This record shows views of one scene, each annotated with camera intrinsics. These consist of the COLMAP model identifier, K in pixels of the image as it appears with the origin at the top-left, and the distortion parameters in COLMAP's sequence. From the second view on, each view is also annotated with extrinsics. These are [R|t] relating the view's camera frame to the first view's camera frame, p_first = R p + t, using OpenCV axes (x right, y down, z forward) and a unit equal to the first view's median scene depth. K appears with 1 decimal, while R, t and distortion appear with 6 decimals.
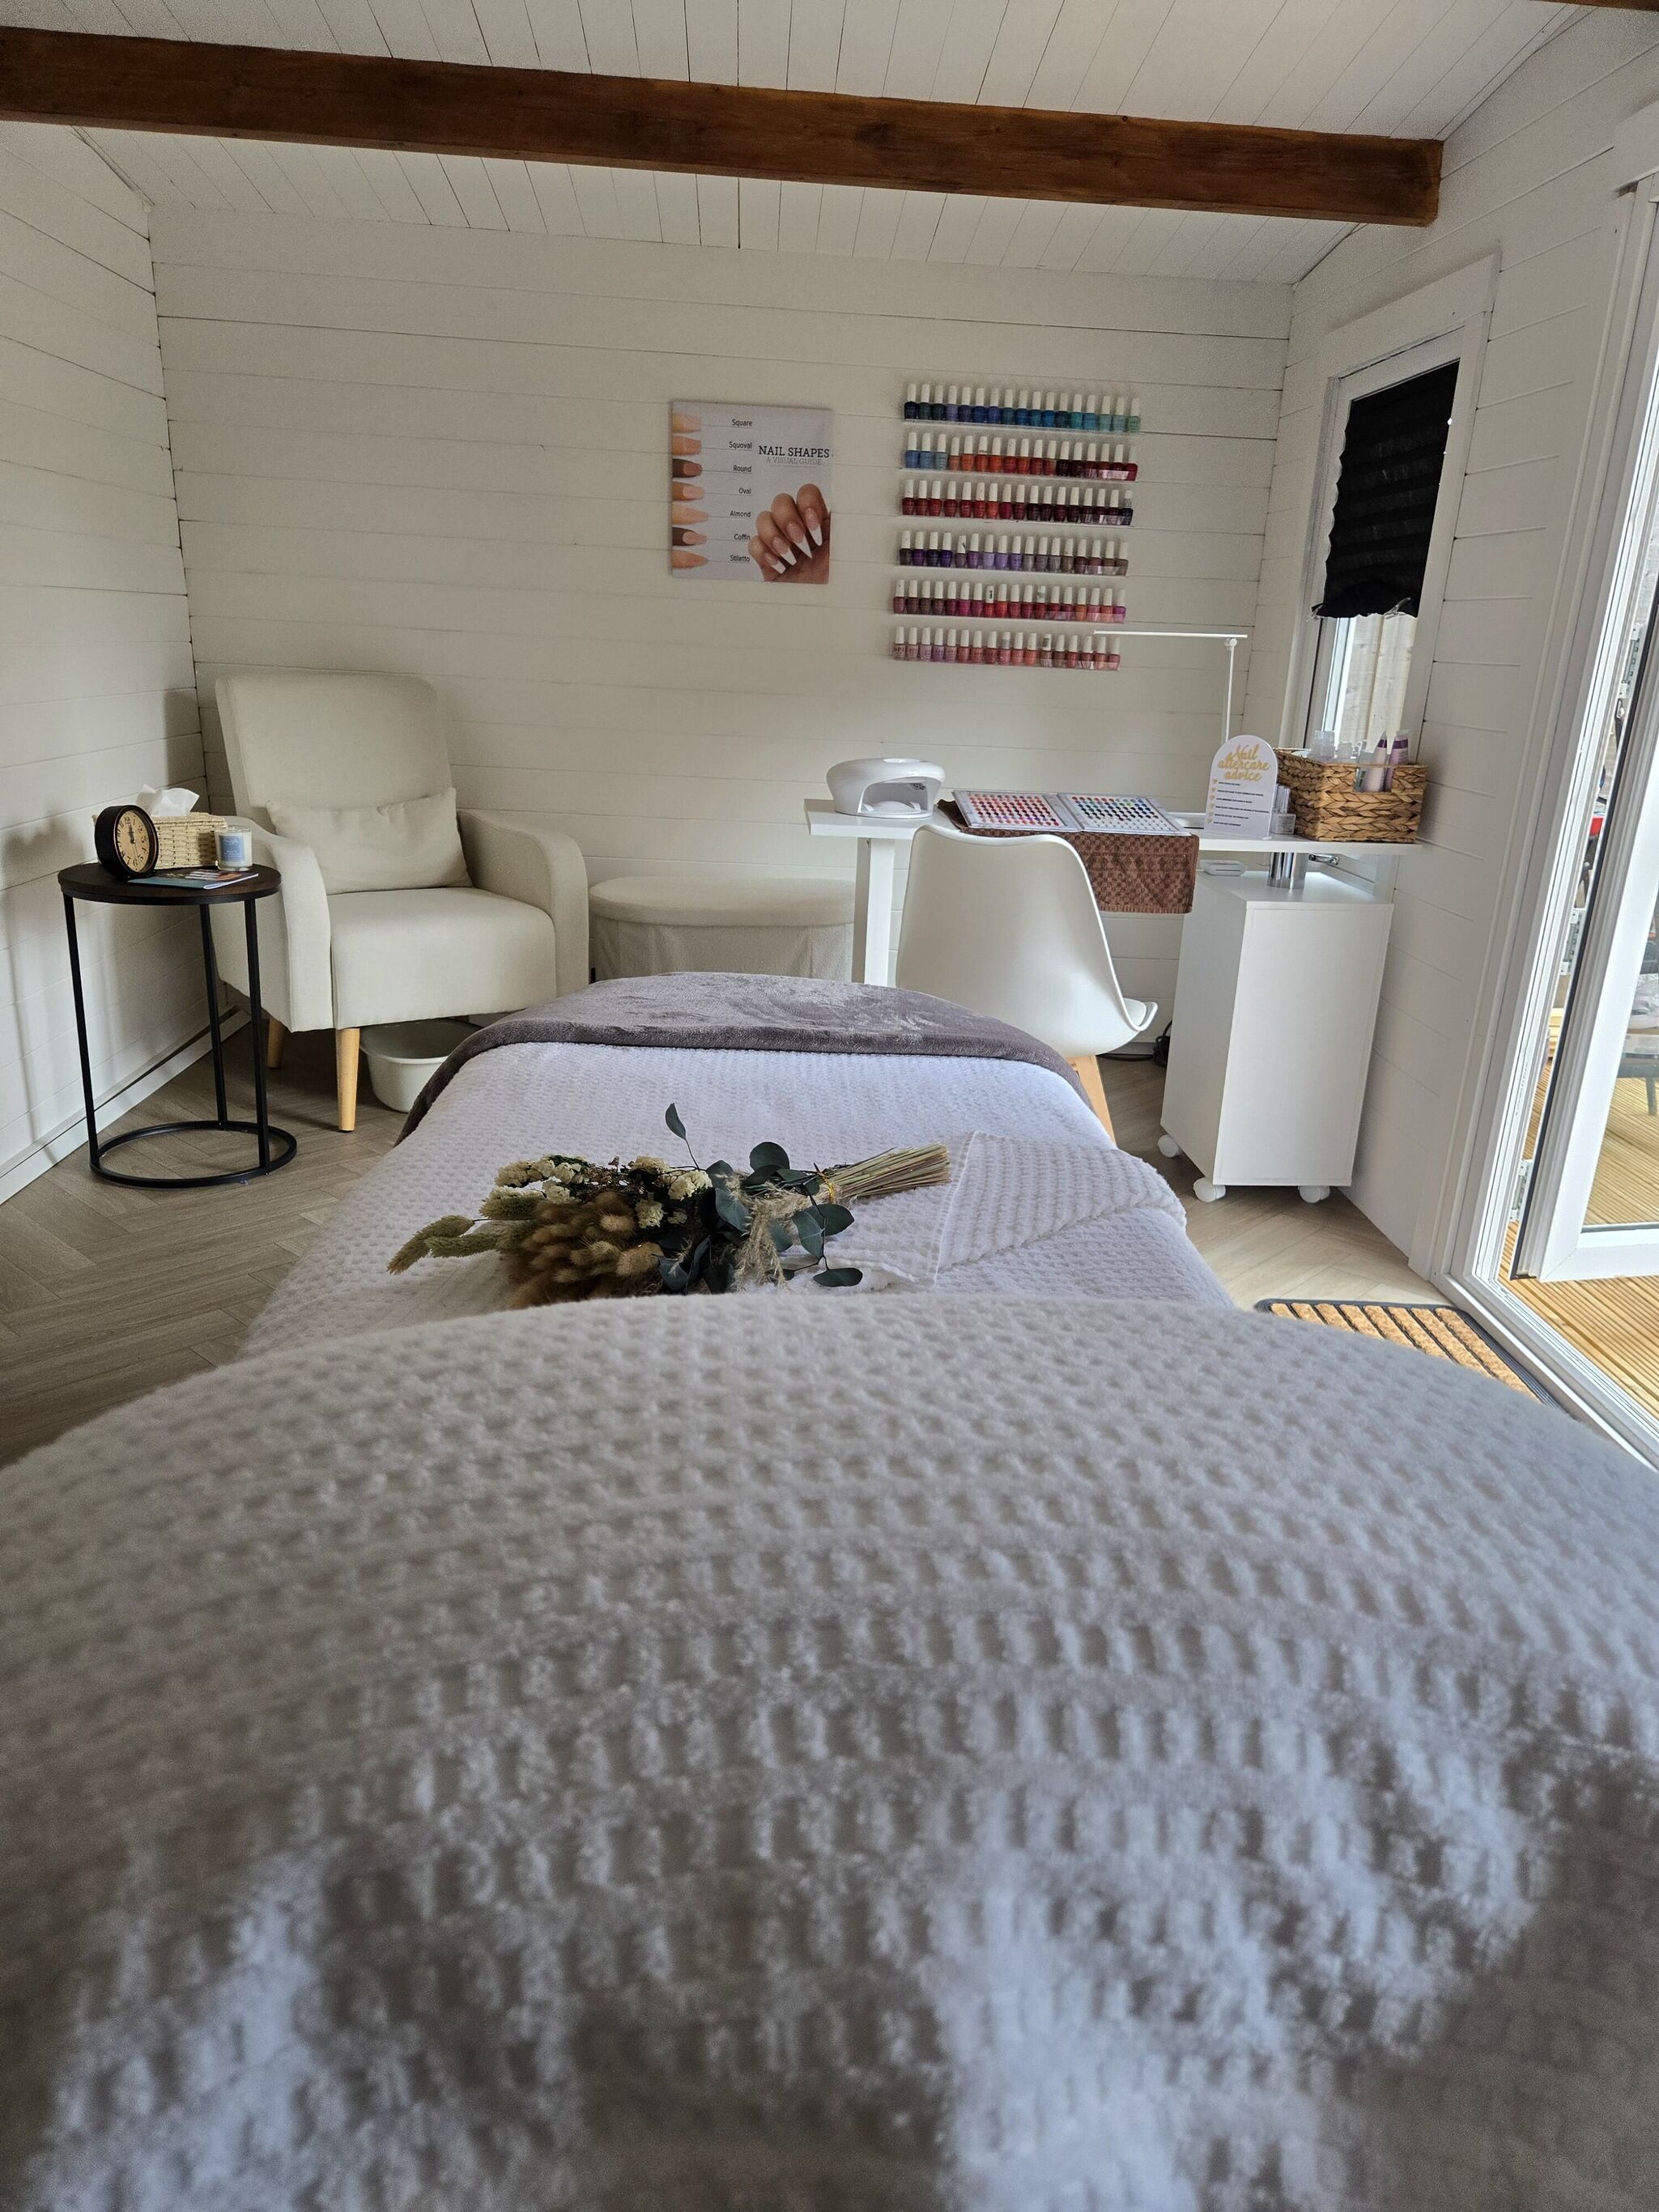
lens RADIAL K [[1486.4, 0, 835.5], [0, 1486.4, 1118.2], [0, 0, 1]] dist [0.086881, -0.099497]
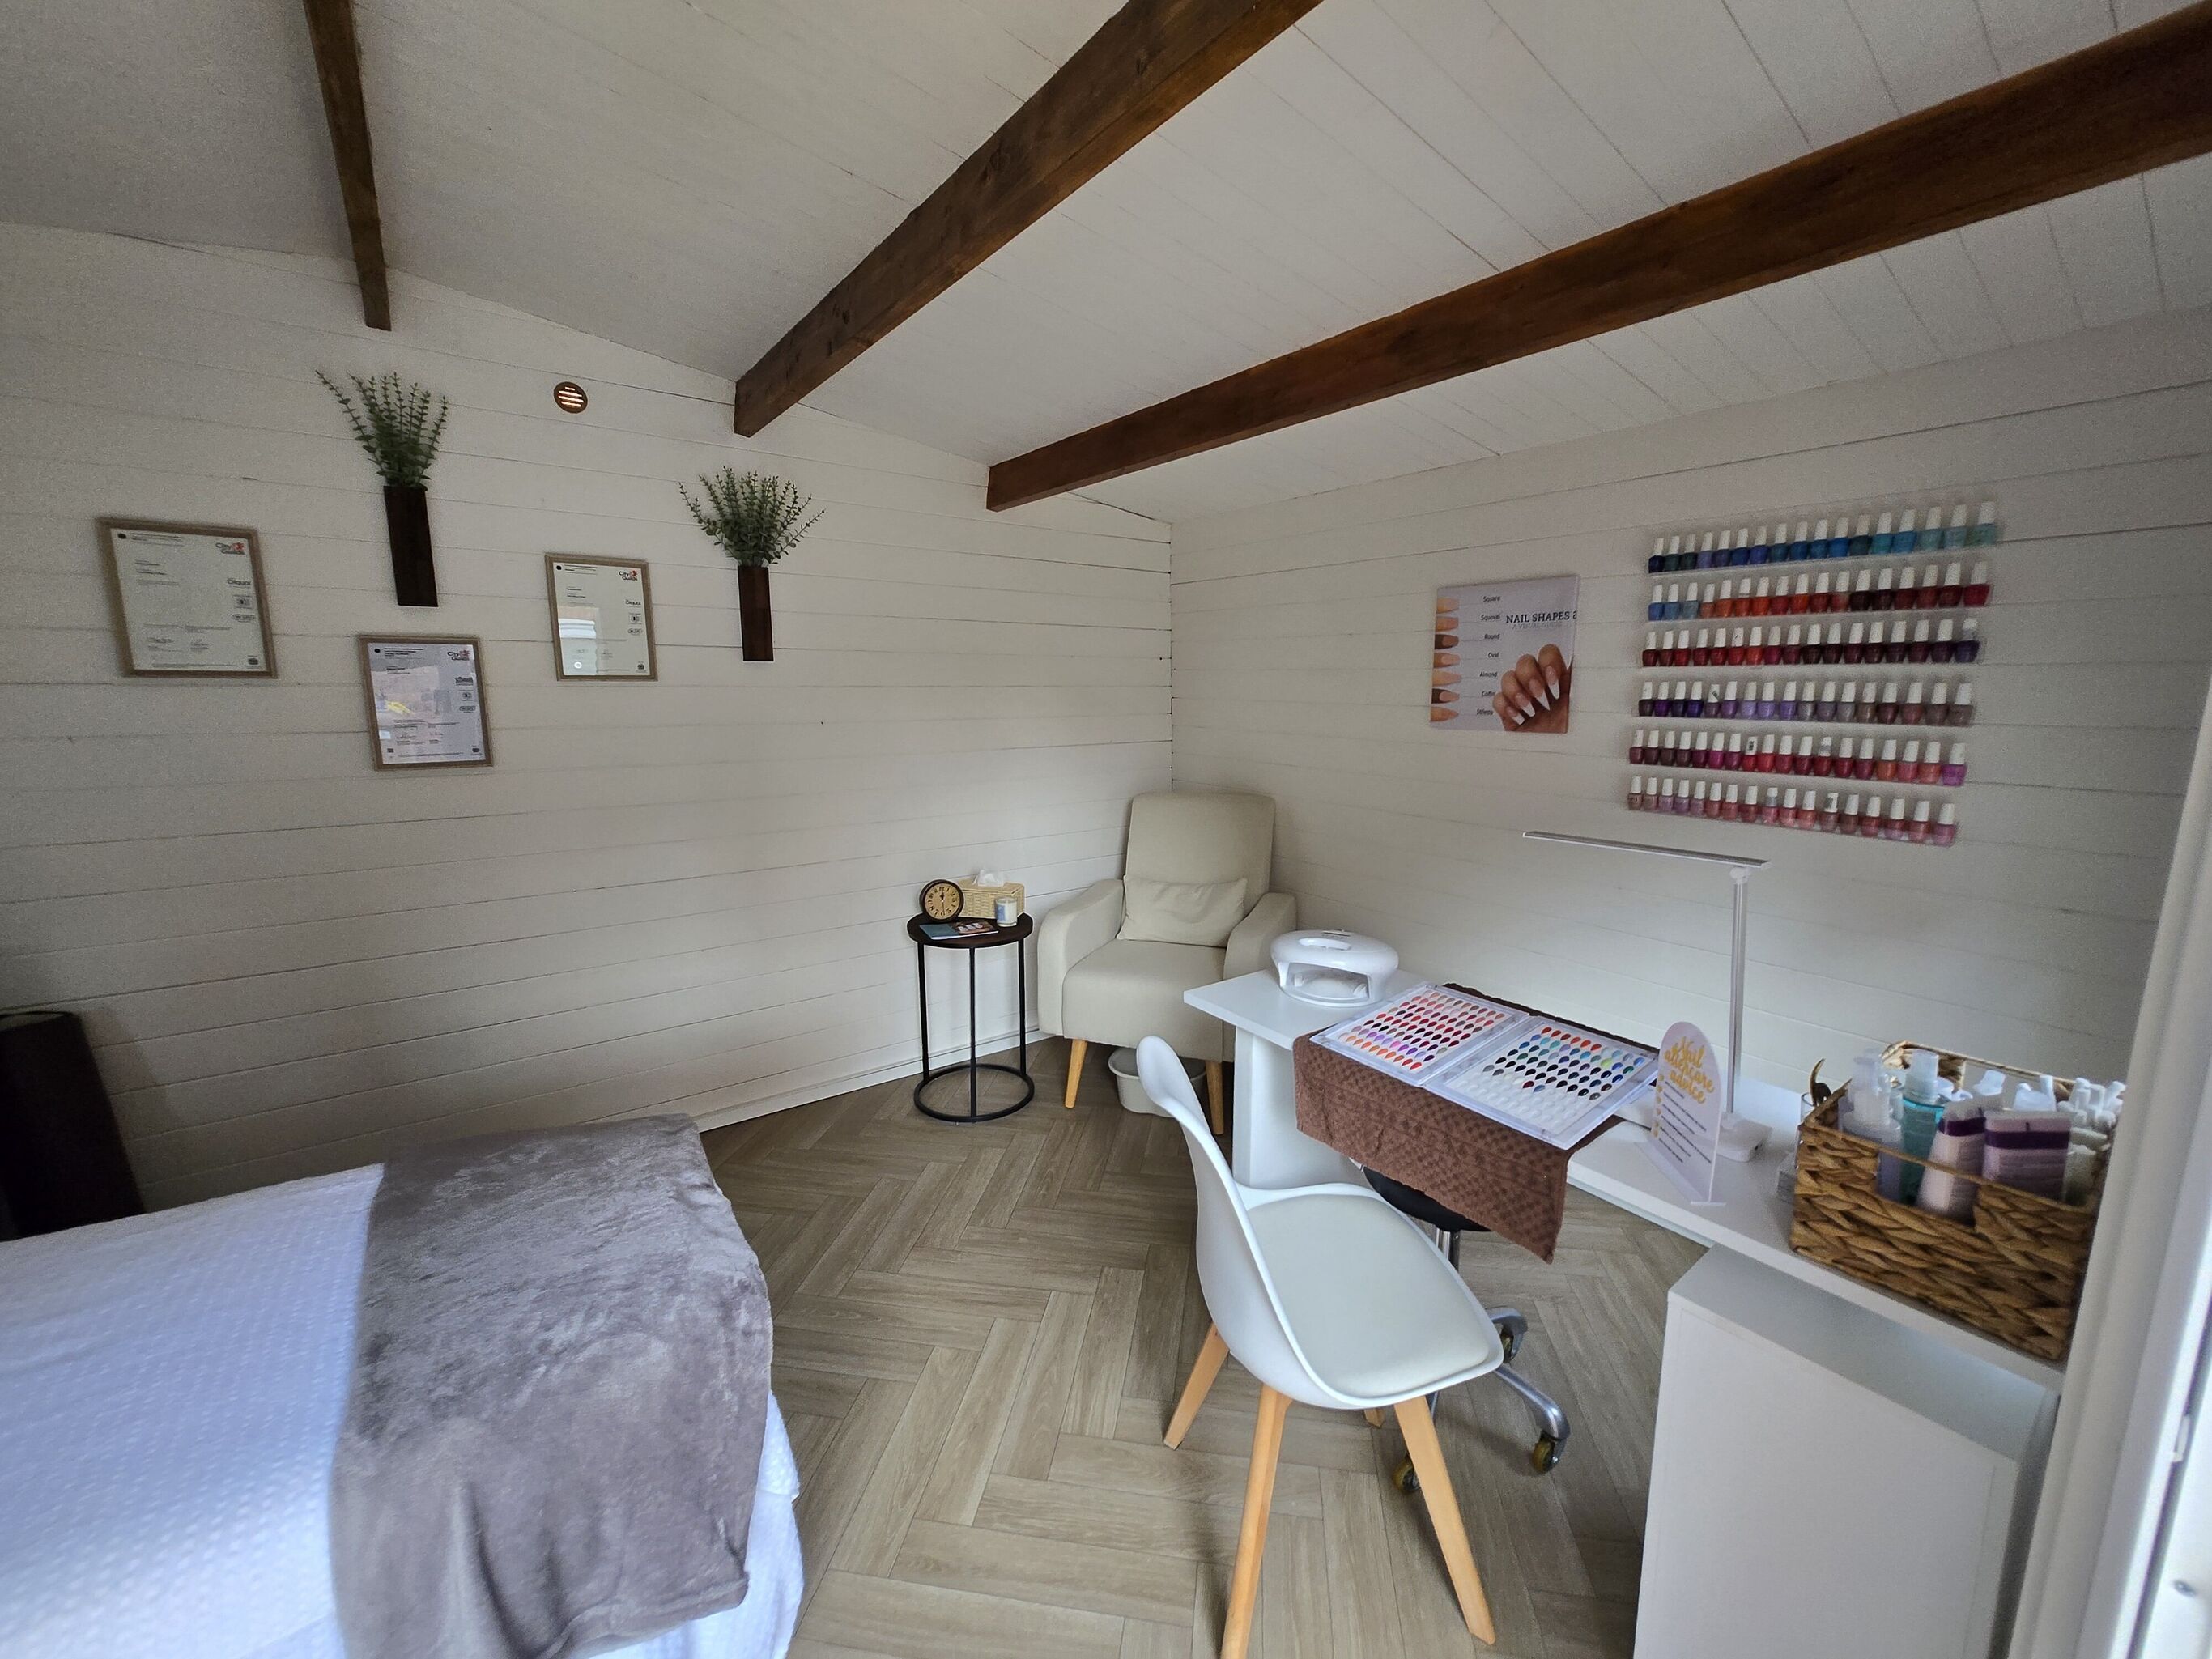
lens RADIAL K [[873.8, 0, 1122.1], [0, 873.8, 824.7], [0, 0, 1]] dist [-0.000407, 0.000579]
pose [[0.553209, 0.091951, -0.827952, 0.331270], [-0.235082, 0.970726, -0.049266, -0.200094], [0.799185, 0.221891, 0.558630, 0.451205]]
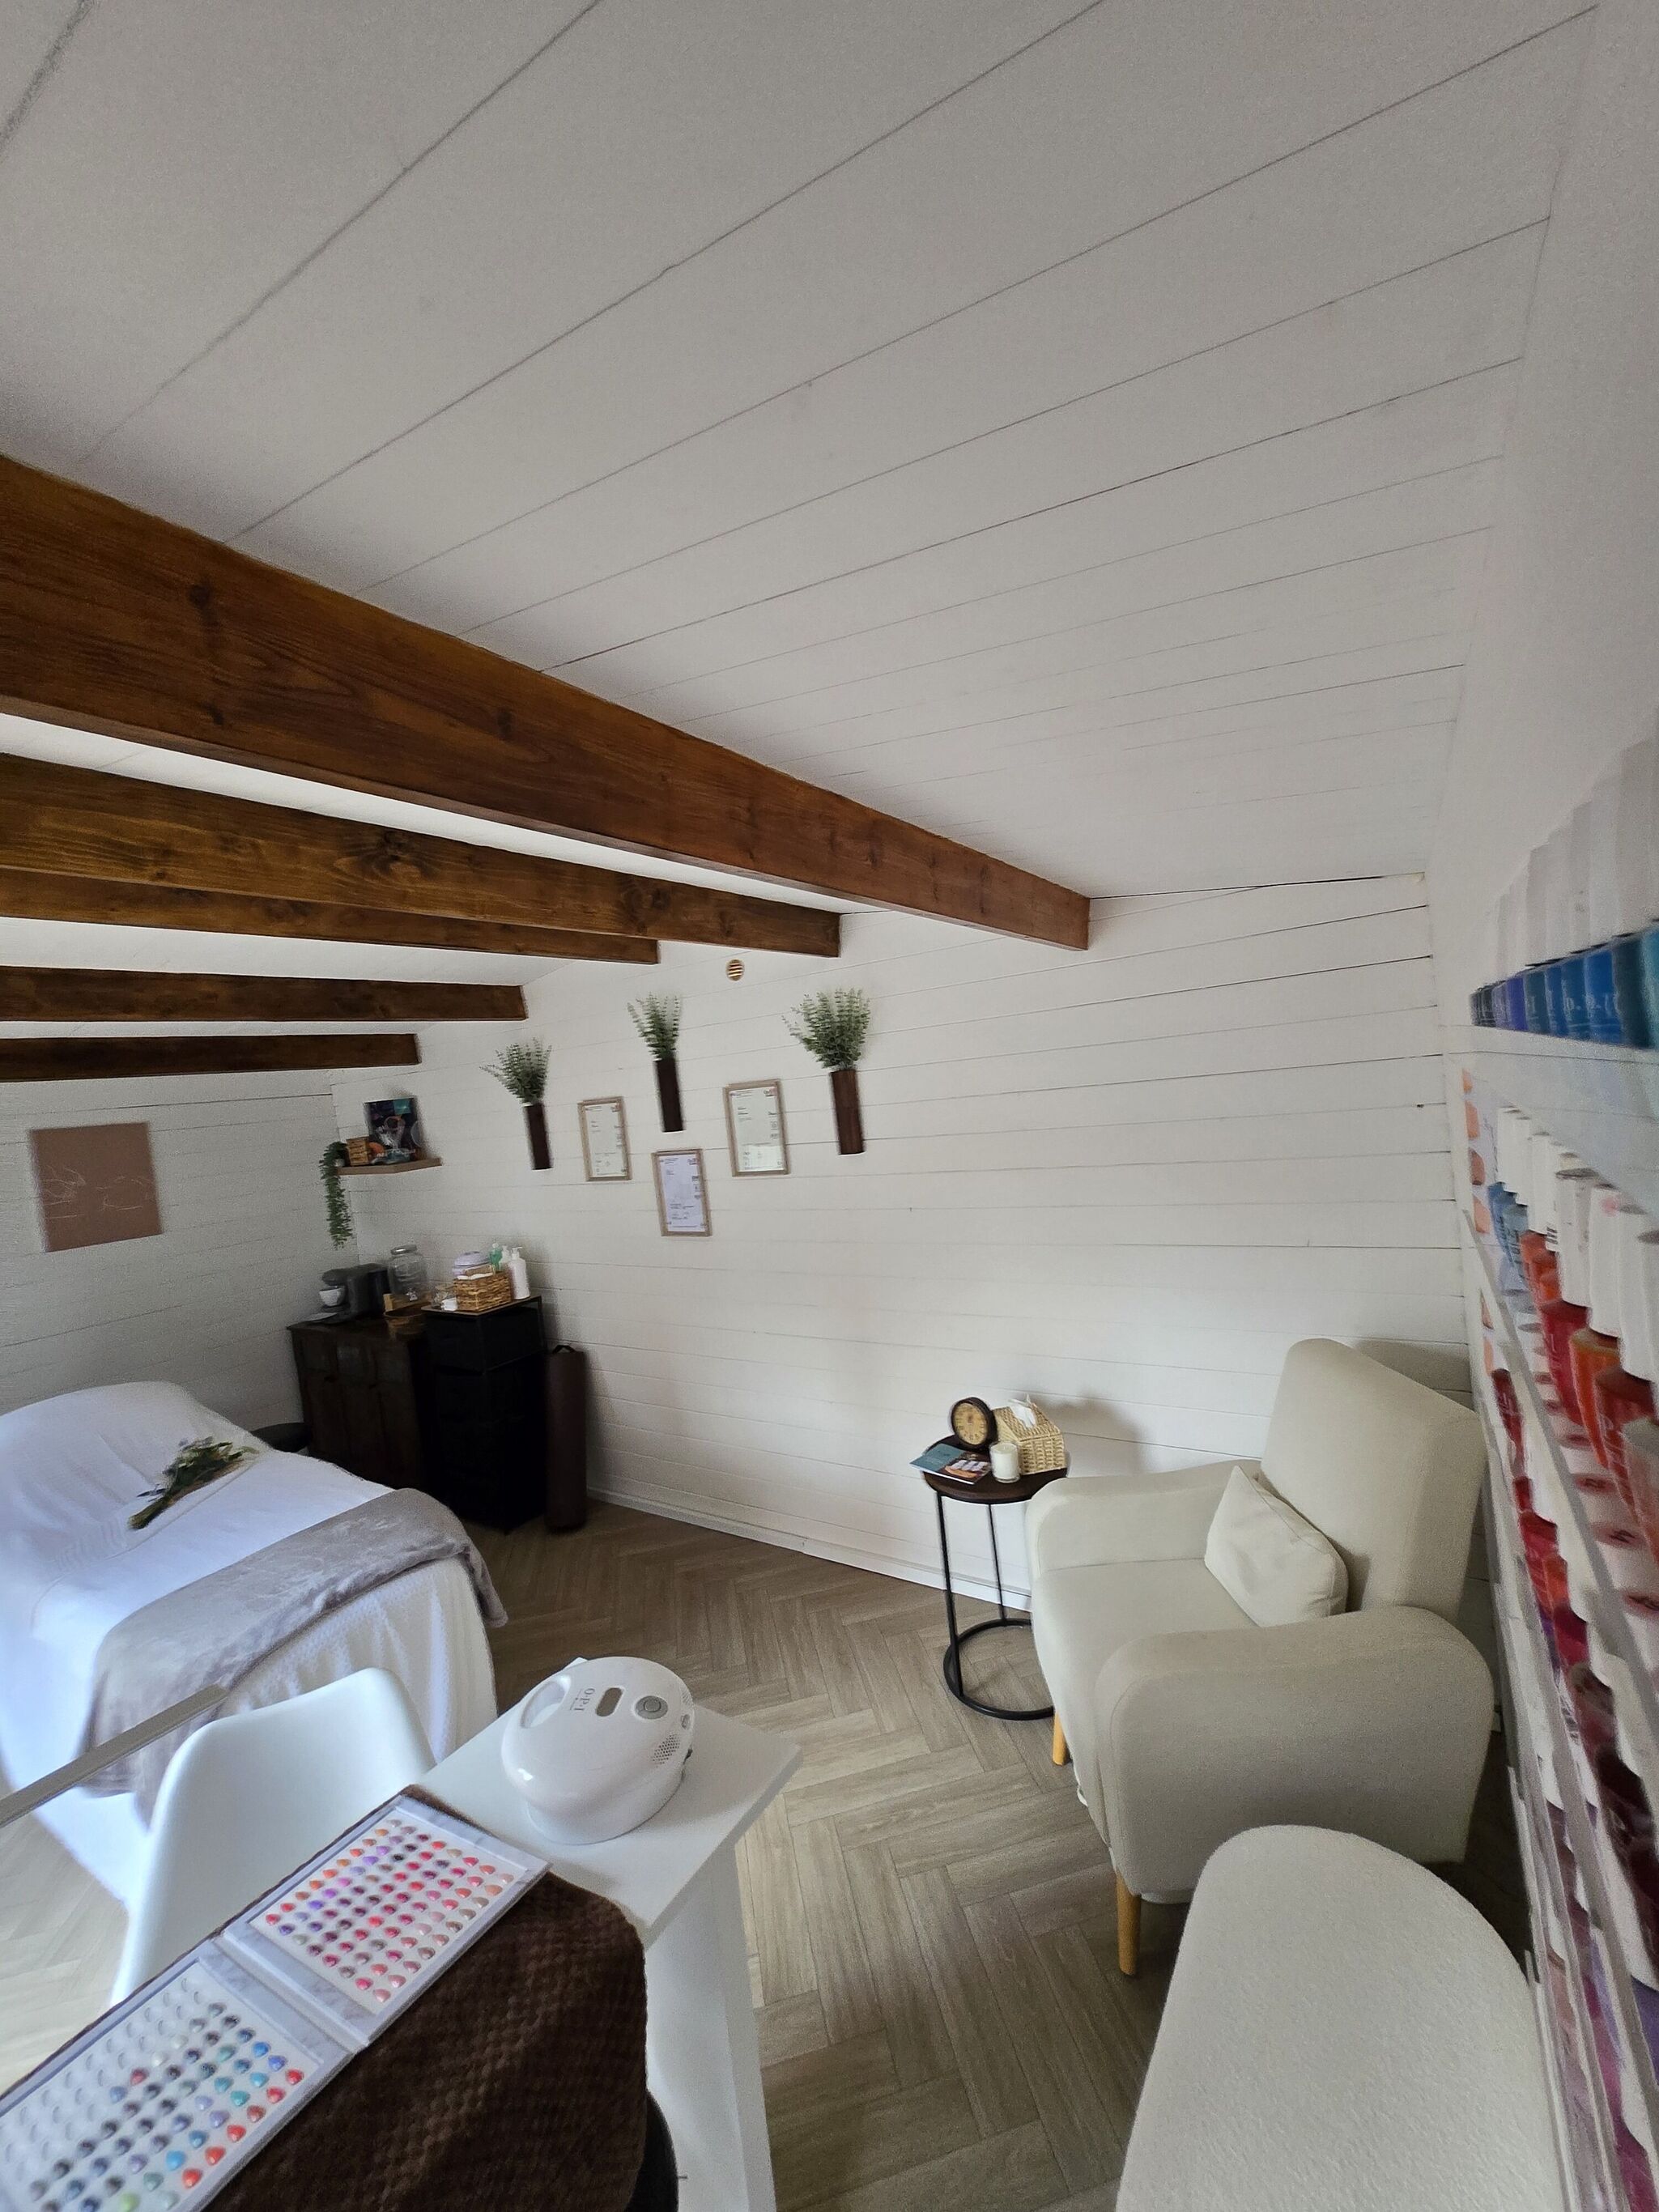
lens RADIAL K [[885.0, 0, 856.1], [0, 885.0, 1122.8], [0, 0, 1]] dist [-0.001945, -0.000119]
pose [[-0.584323, 0.052157, -0.809843, 0.210225], [-0.171961, 0.967313, 0.186373, -0.455369], [0.793093, 0.248163, -0.556254, 0.989251]]
